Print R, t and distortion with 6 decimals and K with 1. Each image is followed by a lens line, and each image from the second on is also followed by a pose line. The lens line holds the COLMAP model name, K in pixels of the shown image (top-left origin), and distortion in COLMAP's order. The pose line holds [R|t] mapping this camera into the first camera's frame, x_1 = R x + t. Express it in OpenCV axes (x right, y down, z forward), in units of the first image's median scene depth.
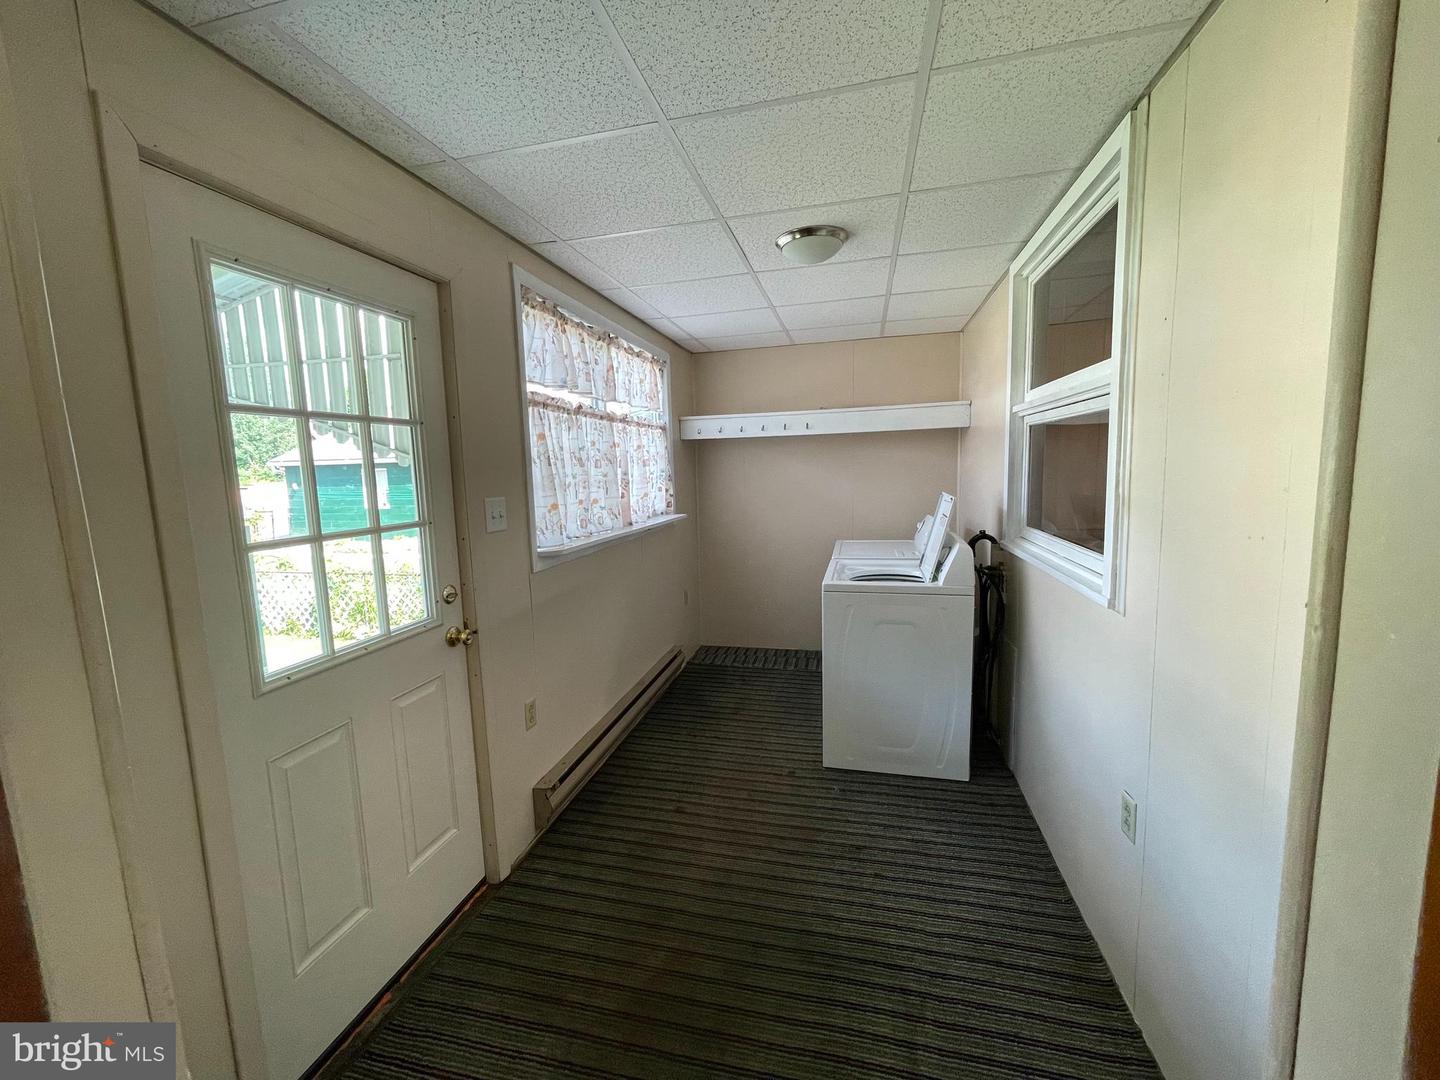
lens RADIAL K [[586.4, 0, 715.5], [0, 586.4, 540.3], [0, 0, 1]] dist [-0.006169, 0.003584]
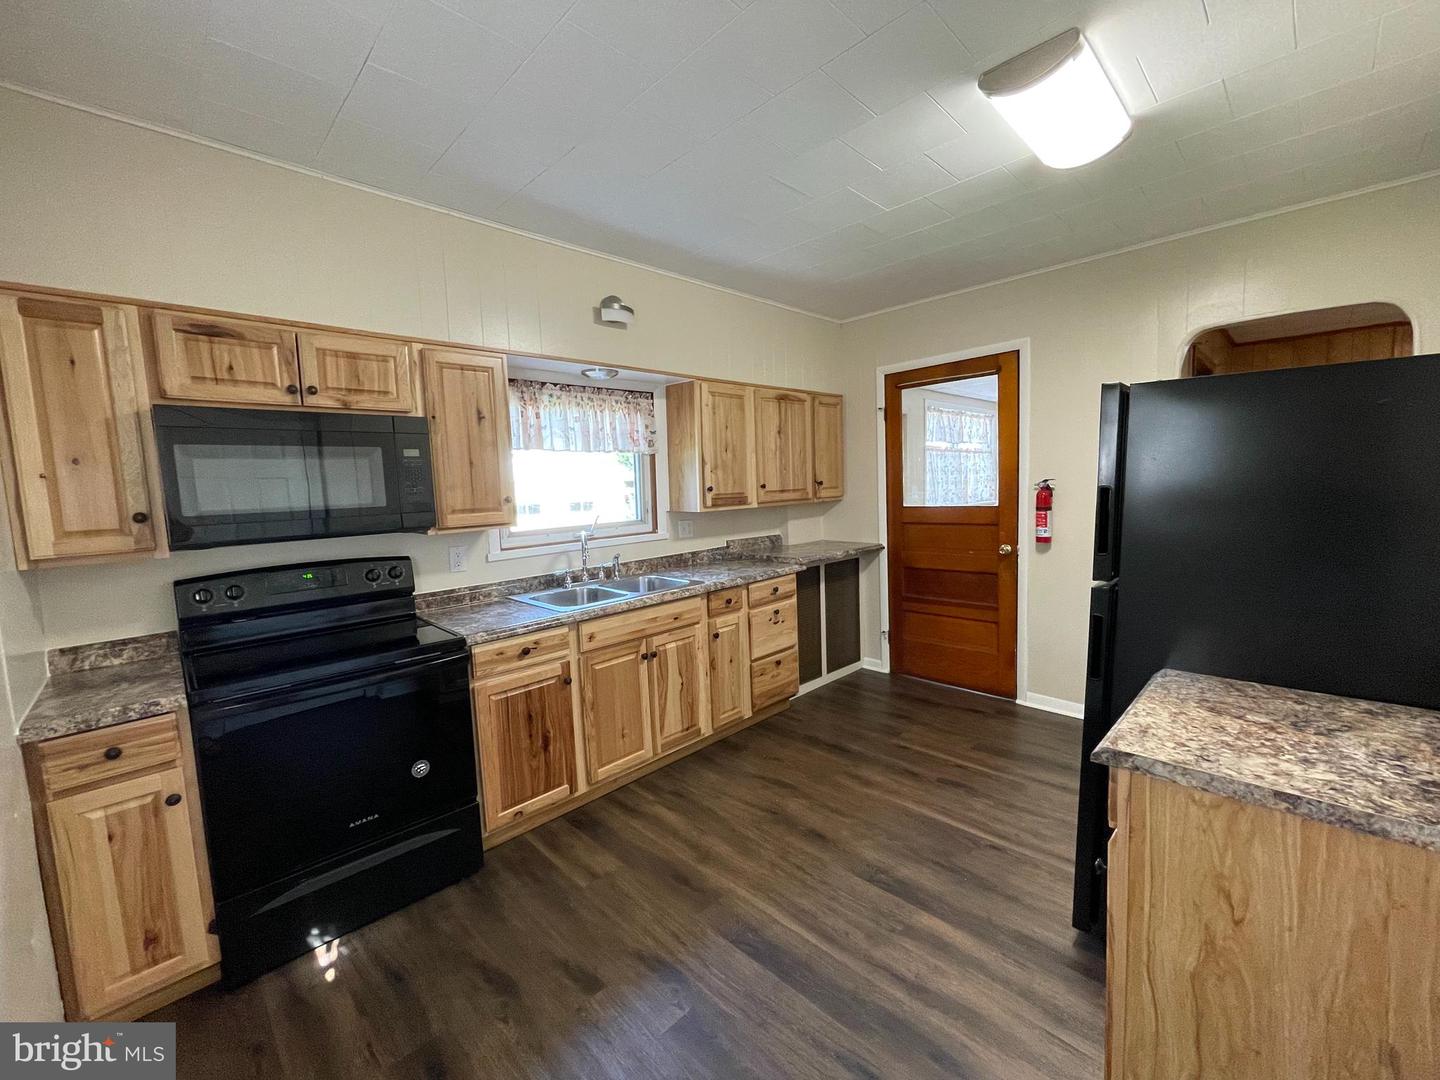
lens RADIAL K [[586.4, 0, 715.5], [0, 586.4, 540.3], [0, 0, 1]] dist [-0.006169, 0.003584]
pose [[0.849342, 0.049671, -0.525500, 0.195770], [-0.053445, 0.998539, 0.008002, 0.140687], [0.525130, 0.021289, 0.850756, -1.236972]]
